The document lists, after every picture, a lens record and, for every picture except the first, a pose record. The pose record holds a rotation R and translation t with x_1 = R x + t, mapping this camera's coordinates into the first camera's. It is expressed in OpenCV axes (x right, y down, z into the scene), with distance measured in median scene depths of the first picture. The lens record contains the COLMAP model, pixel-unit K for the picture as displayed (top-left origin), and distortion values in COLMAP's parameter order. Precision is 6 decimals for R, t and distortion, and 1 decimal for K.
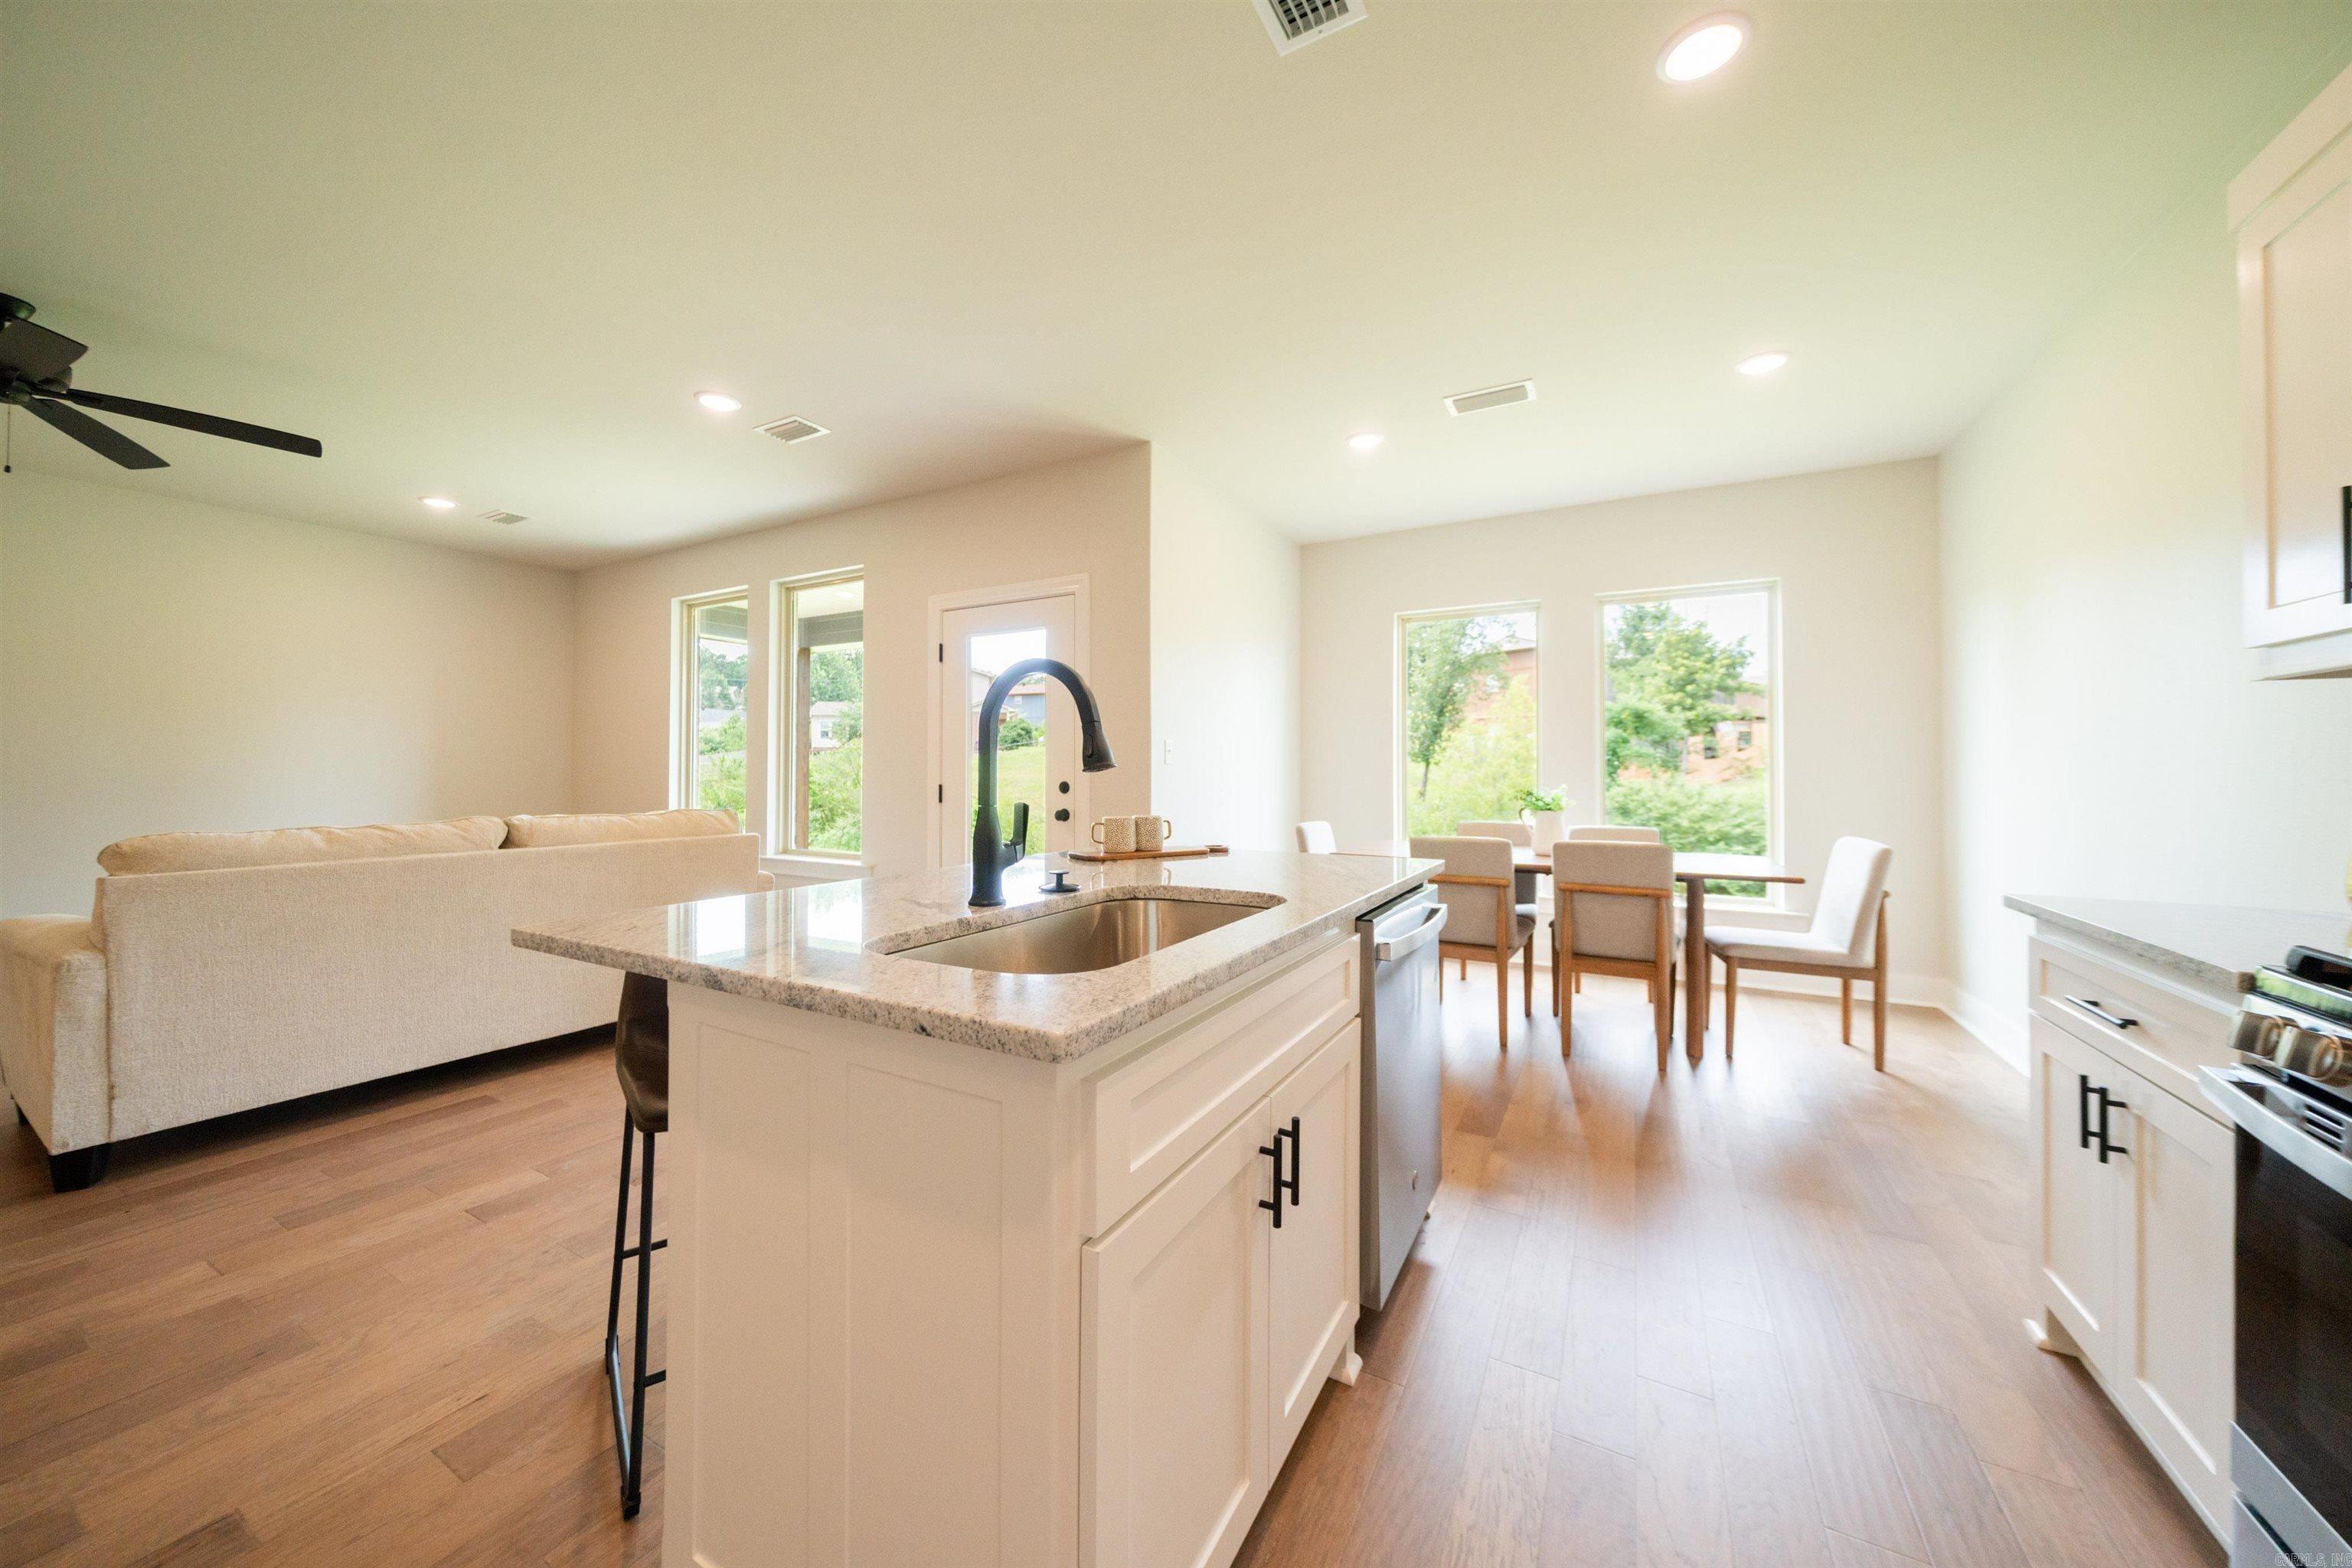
lens RADIAL K [[825.0, 0, 1165.2], [0, 825.0, 751.8], [0, 0, 1]] dist [0.000166, -0.000015]
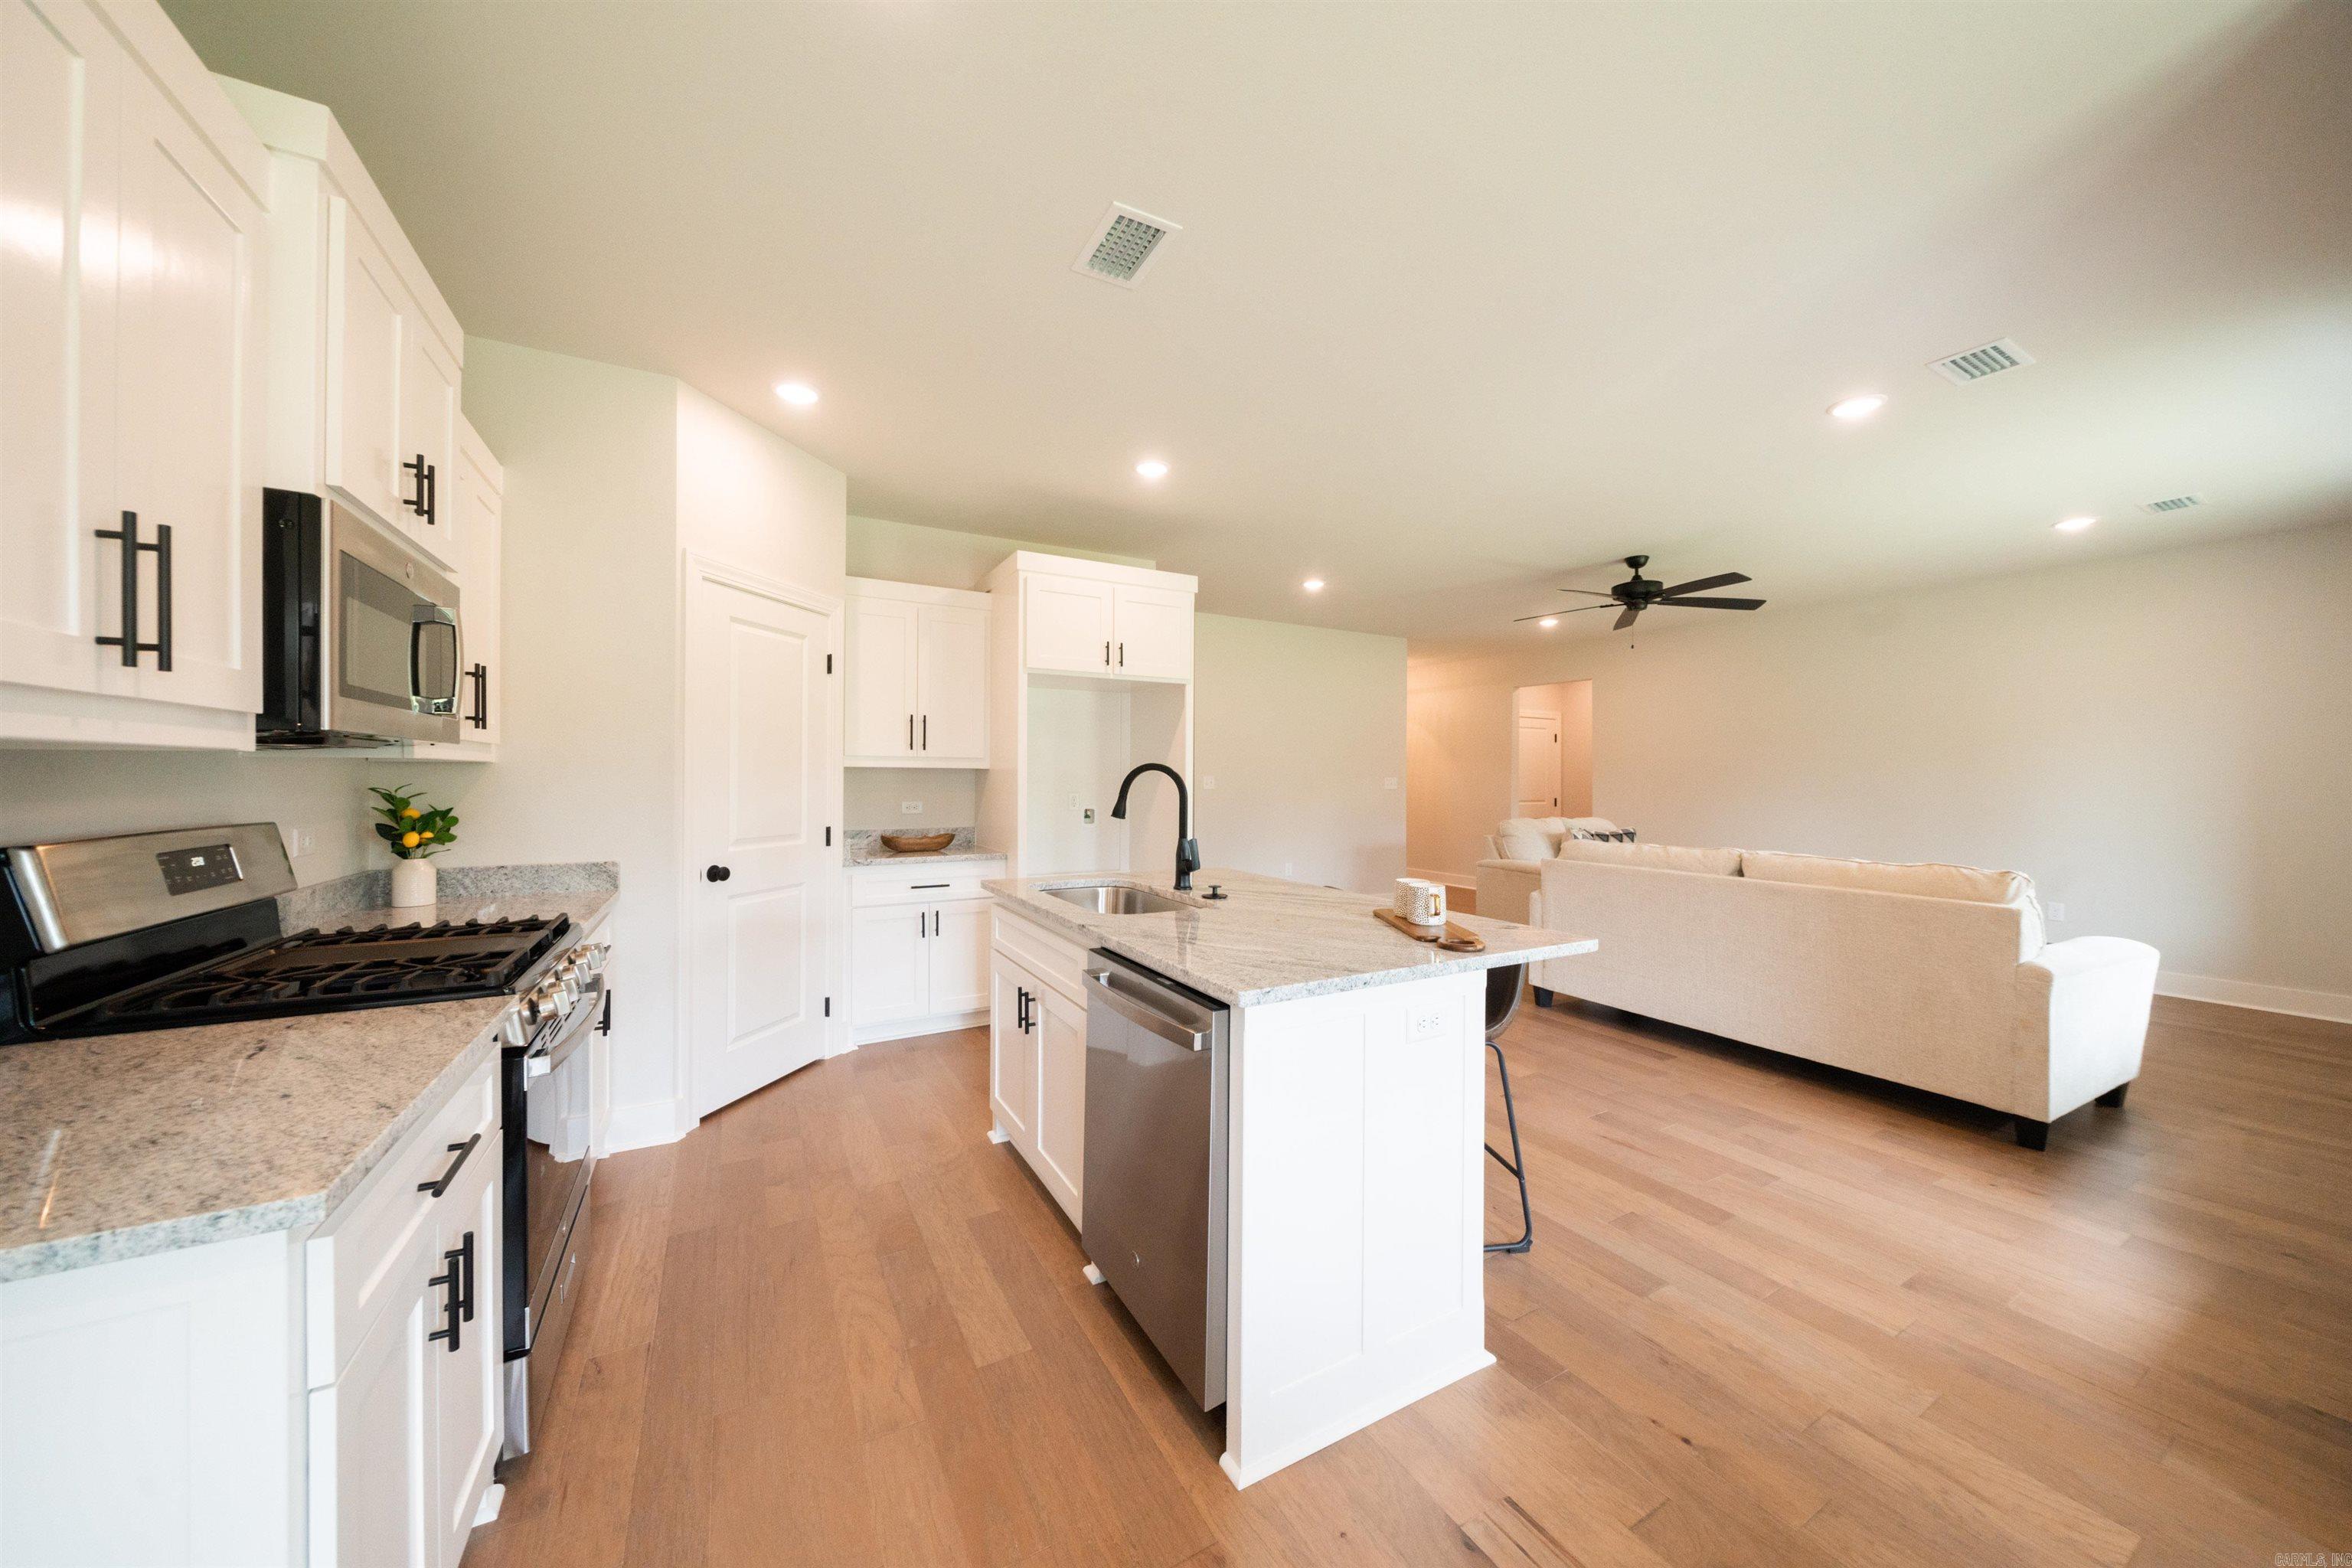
lens RADIAL K [[791.8, 0, 1169.8], [0, 791.8, 795.0], [0, 0, 1]] dist [-0.000277, -0.000063]
pose [[-0.526726, 0.015168, -0.849900, 0.367623], [0.009692, 0.999883, 0.011838, -0.013957], [0.849980, -0.002002, -0.526811, 0.533837]]
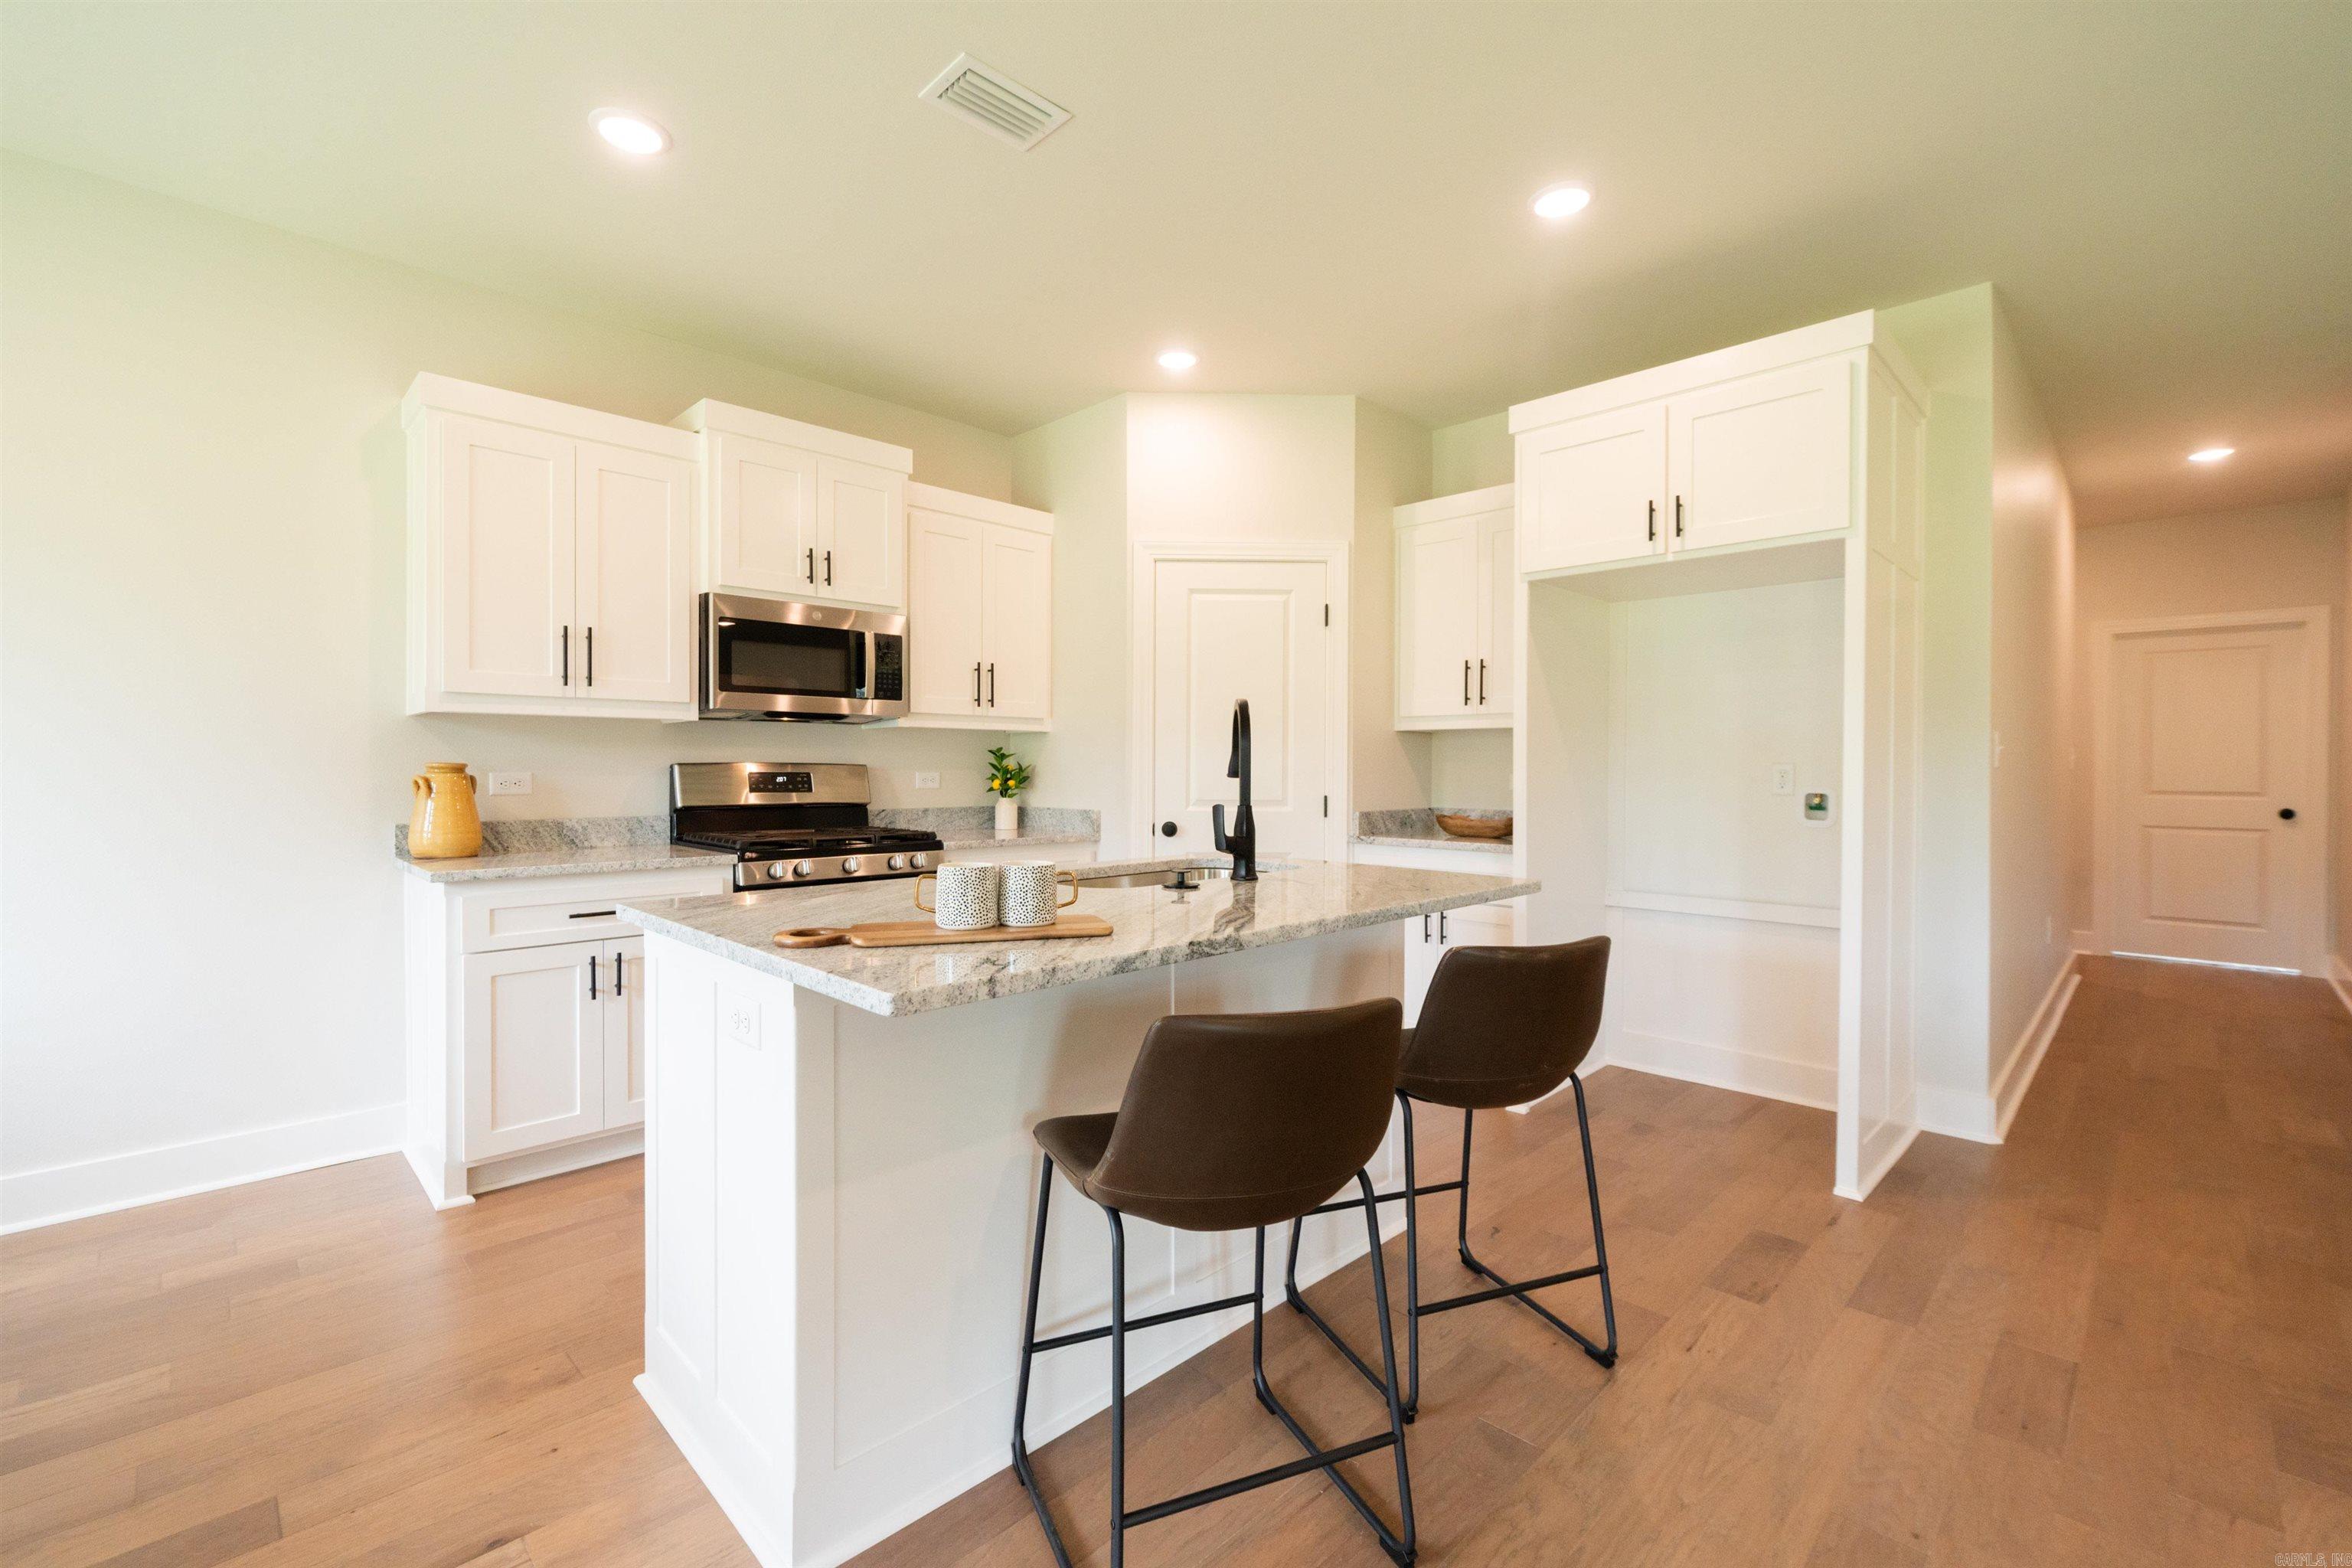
lens RADIAL K [[998.7, 0, 1176.0], [0, 998.7, 784.0], [0, 0, 1]] dist [-0.000360, -0.000162]
pose [[-0.964208, -0.007855, 0.265032, -0.147045], [-0.008568, 0.999962, -0.001533, 0.011531], [-0.265010, -0.003748, -0.964238, 0.702693]]
